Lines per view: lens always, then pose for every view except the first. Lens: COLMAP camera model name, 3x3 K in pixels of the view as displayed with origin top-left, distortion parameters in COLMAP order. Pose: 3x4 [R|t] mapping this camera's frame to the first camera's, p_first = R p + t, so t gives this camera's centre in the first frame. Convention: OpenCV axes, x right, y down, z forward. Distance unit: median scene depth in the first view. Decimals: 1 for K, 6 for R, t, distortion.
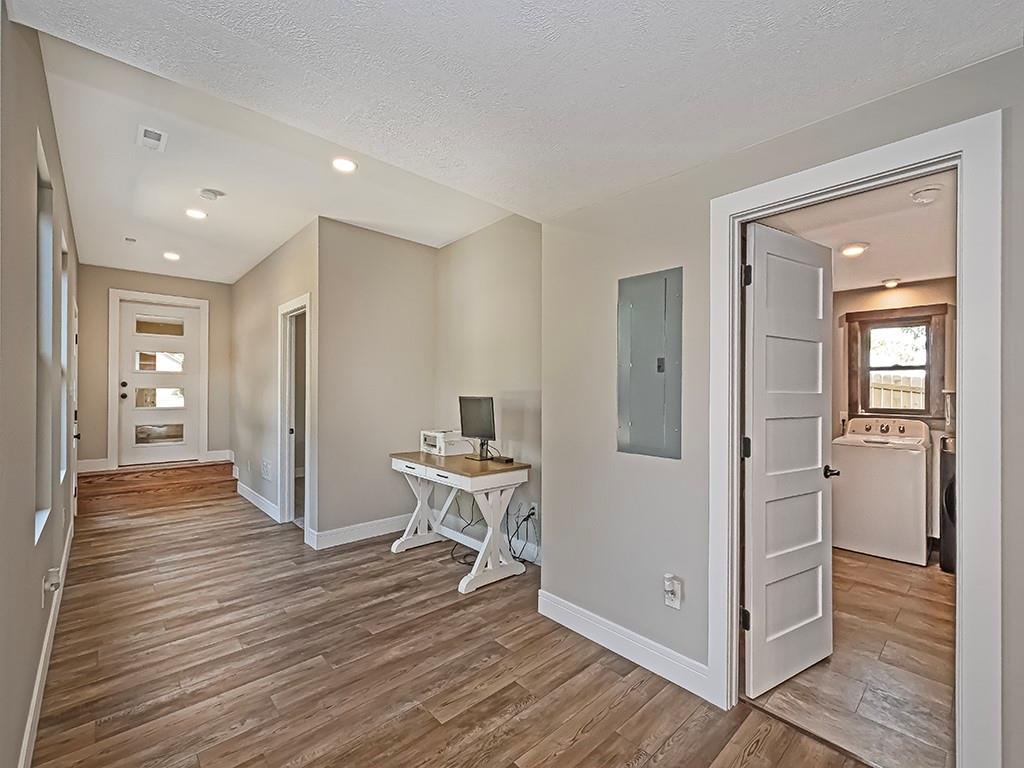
lens RADIAL K [[454.0, 0, 512.0], [0, 454.0, 384.0], [0, 0, 1]] dist [-0.000691, 0.000147]
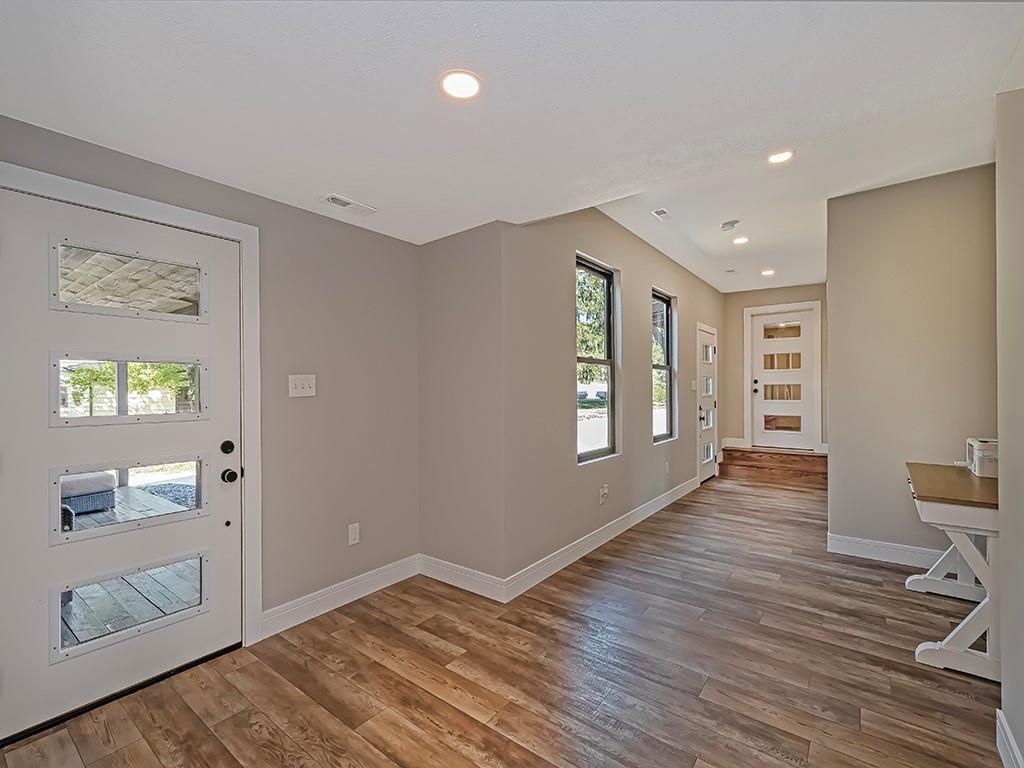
lens RADIAL K [[446.5, 0, 512.0], [0, 446.5, 384.0], [0, 0, 1]] dist [0.001214, 0.000224]
pose [[0.161187, -0.016630, -0.986784, 0.466945], [0.024380, 0.999620, -0.012864, 0.012081], [0.986623, -0.021984, 0.161532, 0.237561]]
